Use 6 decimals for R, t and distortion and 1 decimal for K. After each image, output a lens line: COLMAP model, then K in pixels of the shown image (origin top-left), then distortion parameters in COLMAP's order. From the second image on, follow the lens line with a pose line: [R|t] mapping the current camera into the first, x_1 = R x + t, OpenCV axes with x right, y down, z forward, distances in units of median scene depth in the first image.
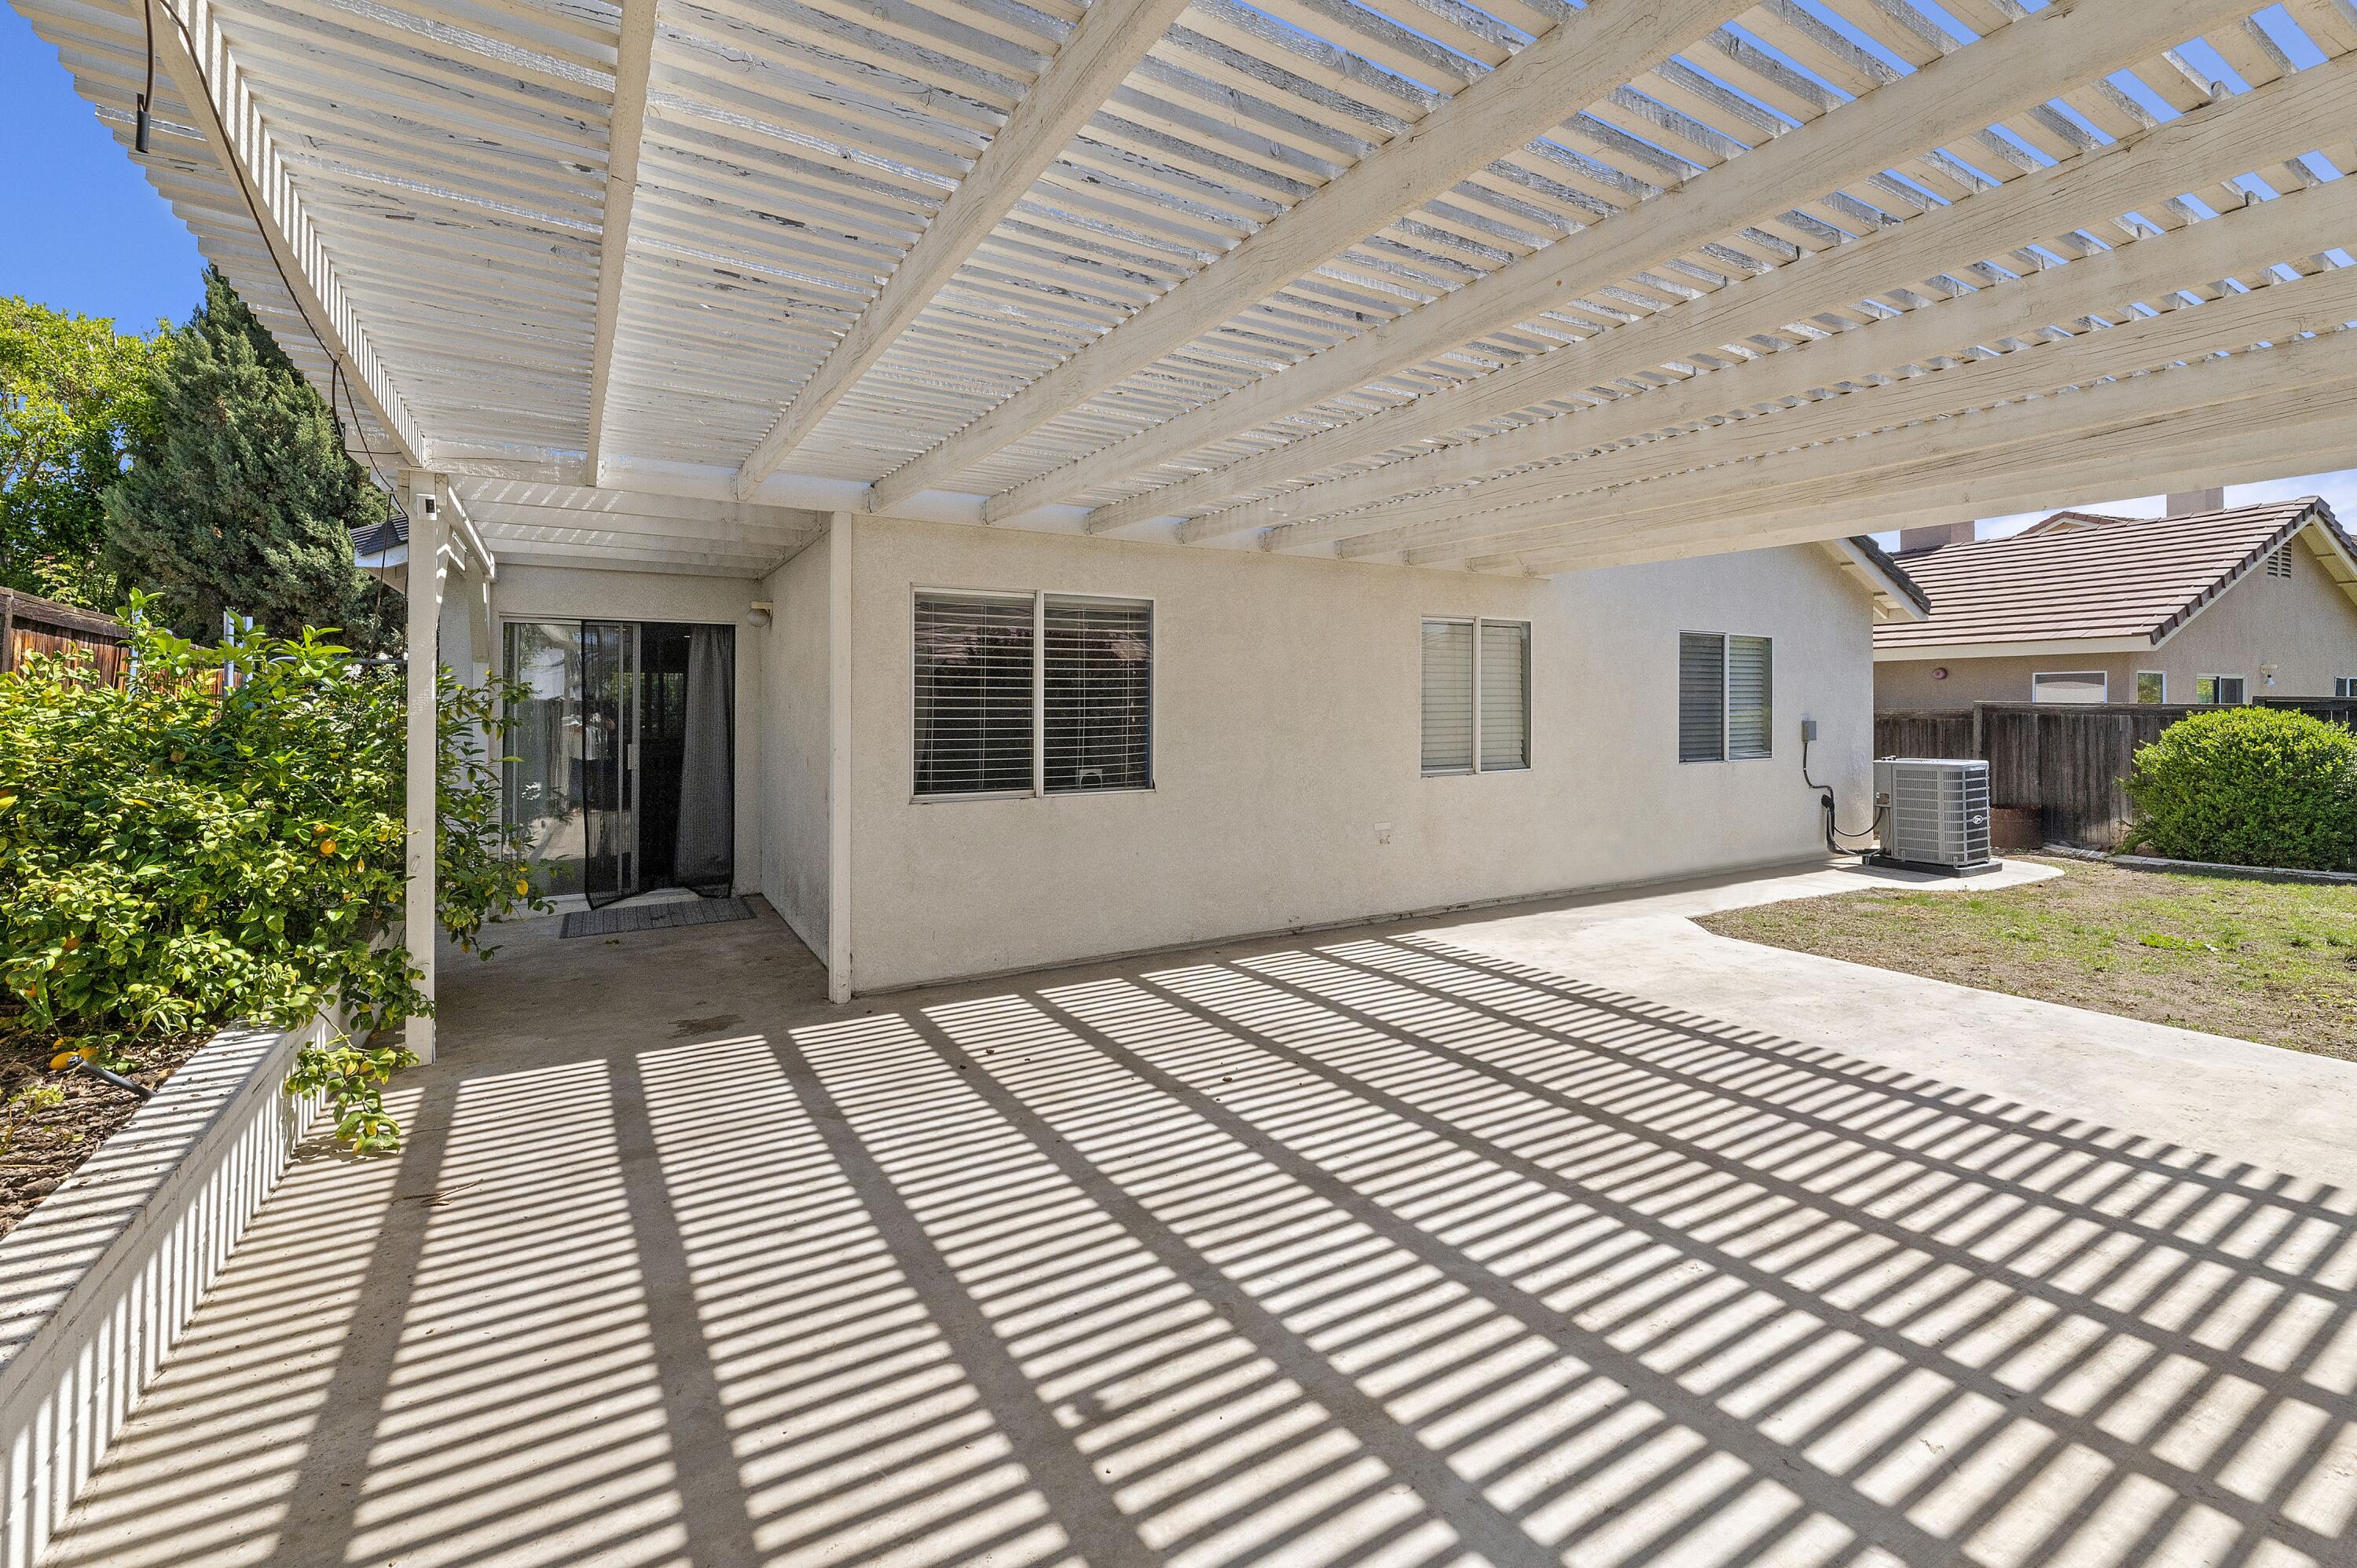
lens RADIAL K [[979.6, 0, 1168.9], [0, 979.6, 753.4], [0, 0, 1]] dist [-0.000543, -0.000080]
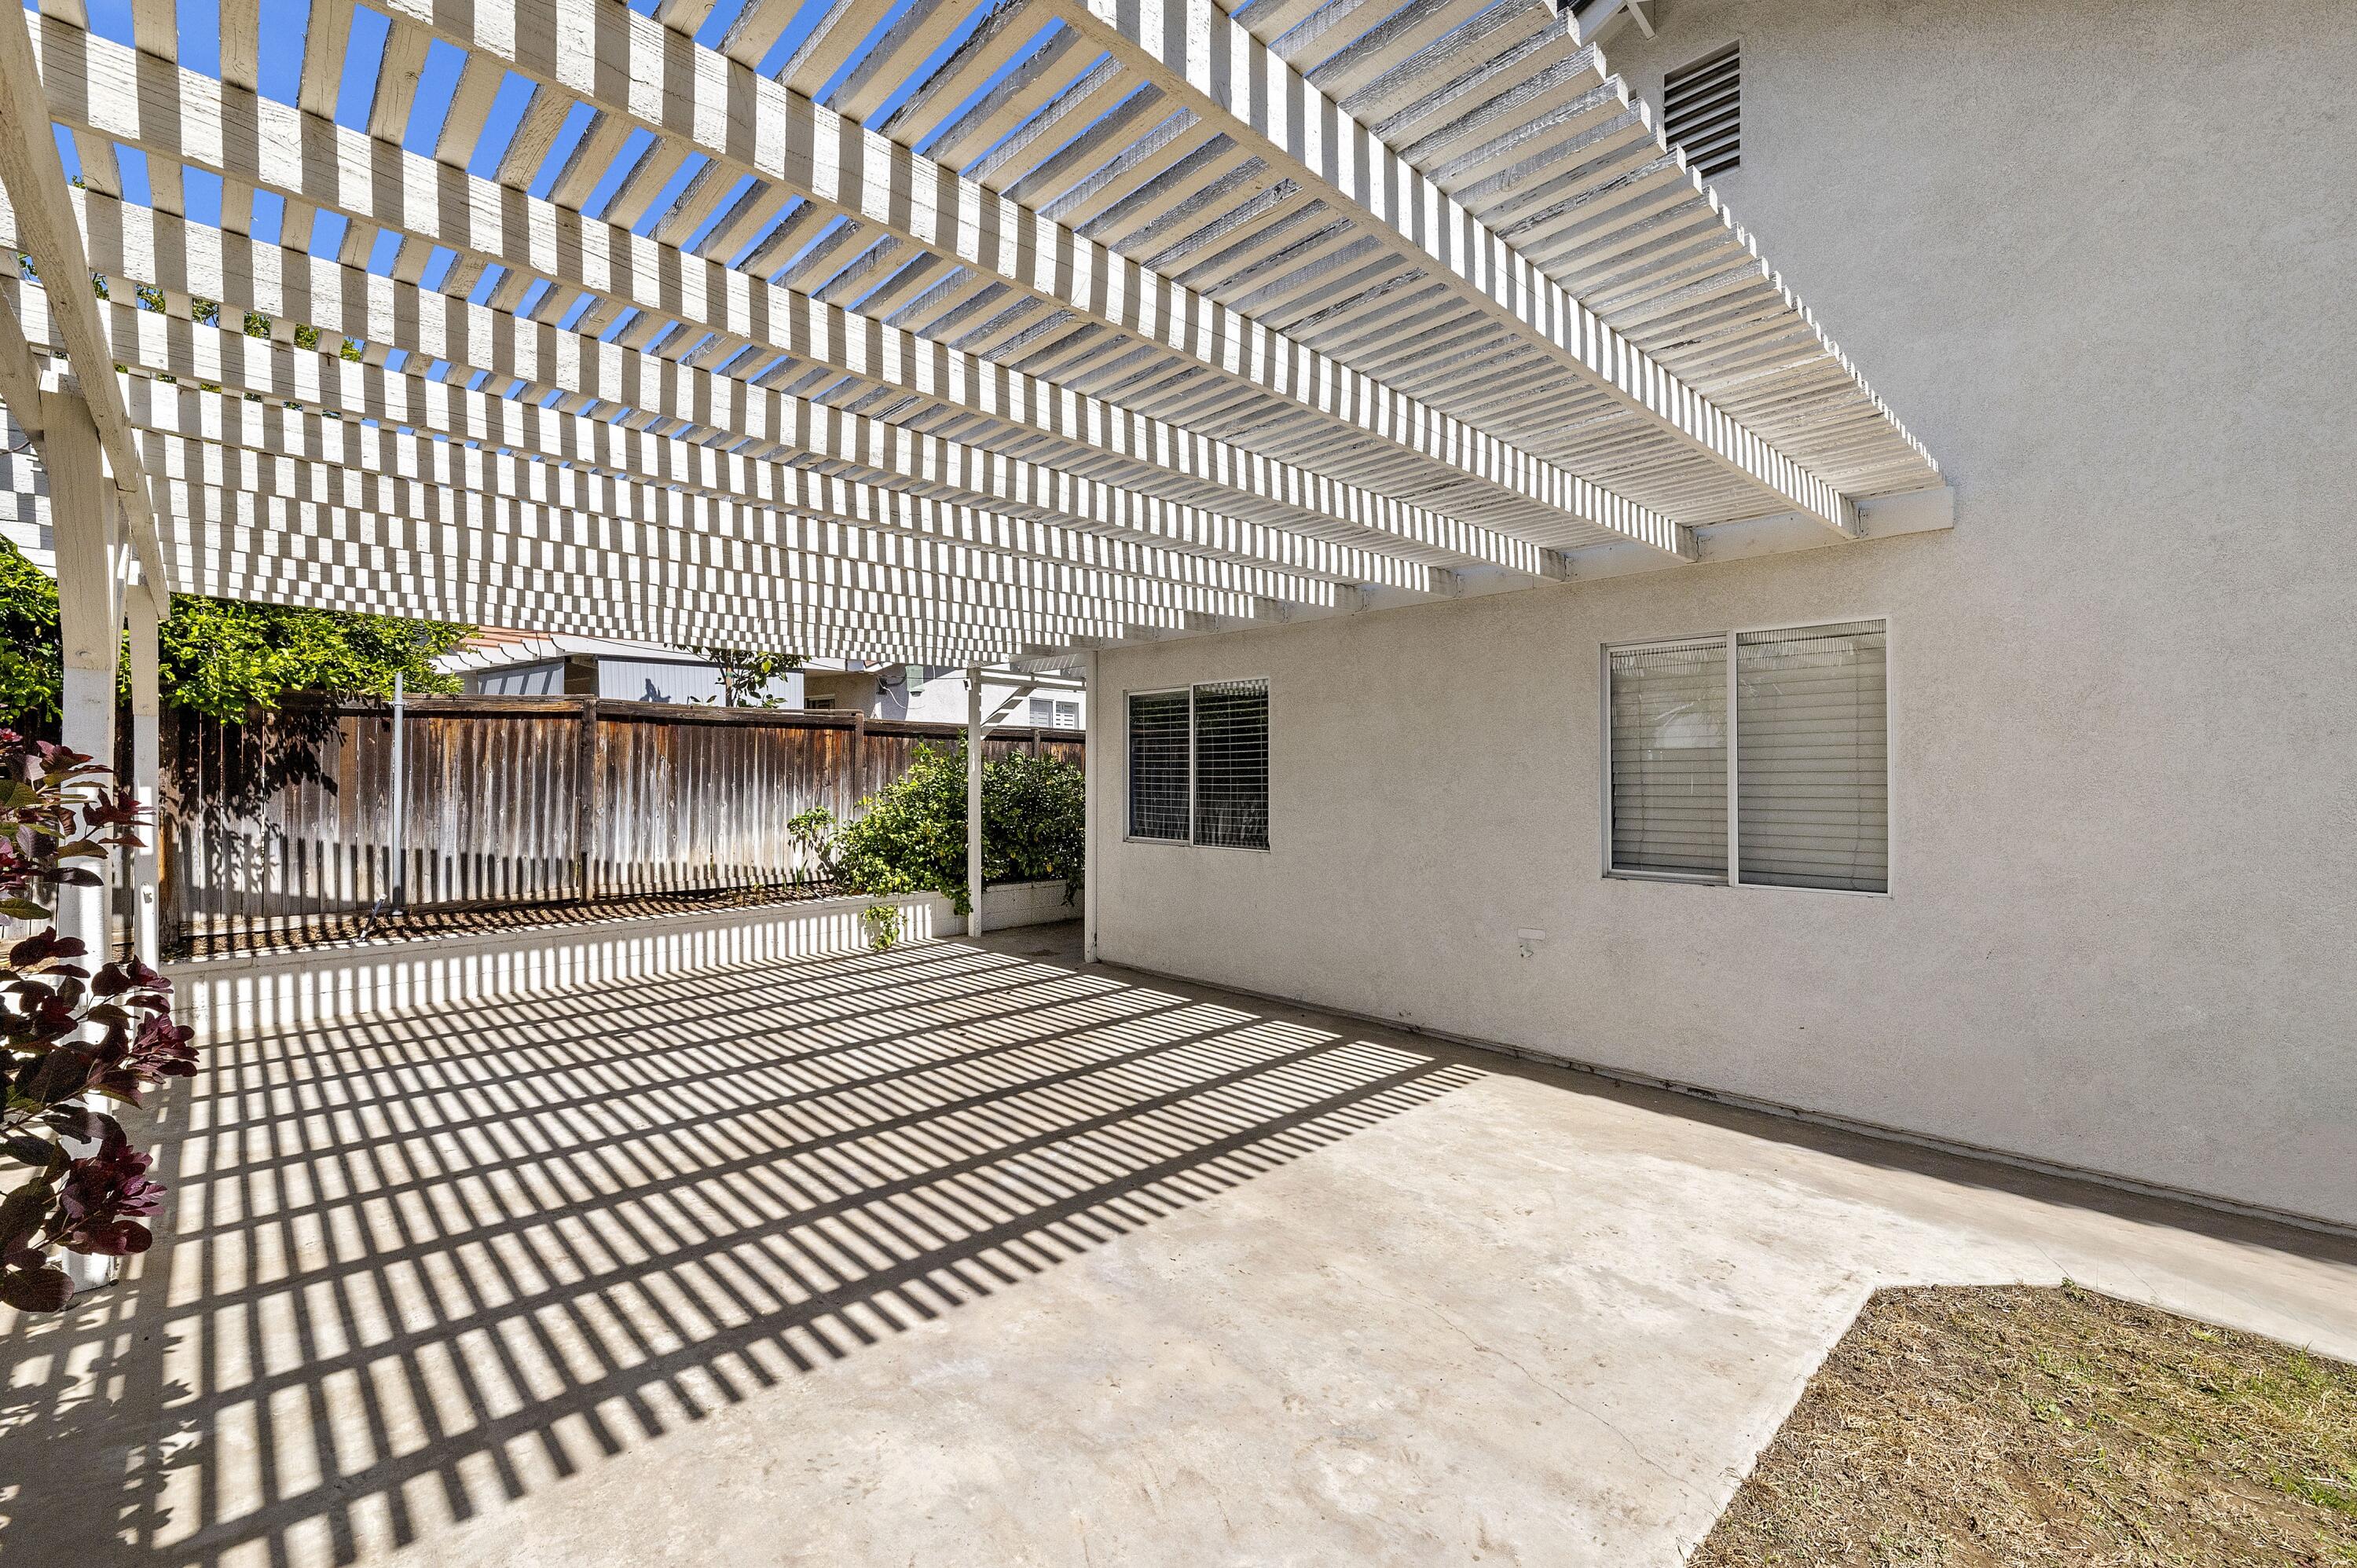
lens RADIAL K [[969.7, 0, 1189.9], [0, 969.7, 767.5], [0, 0, 1]] dist [0.006574, 0.000148]
pose [[0.249983, -0.009263, -0.968206, 1.028259], [-0.049453, 0.998527, -0.022321, -0.028129], [0.966986, 0.053460, 0.249157, 0.643559]]
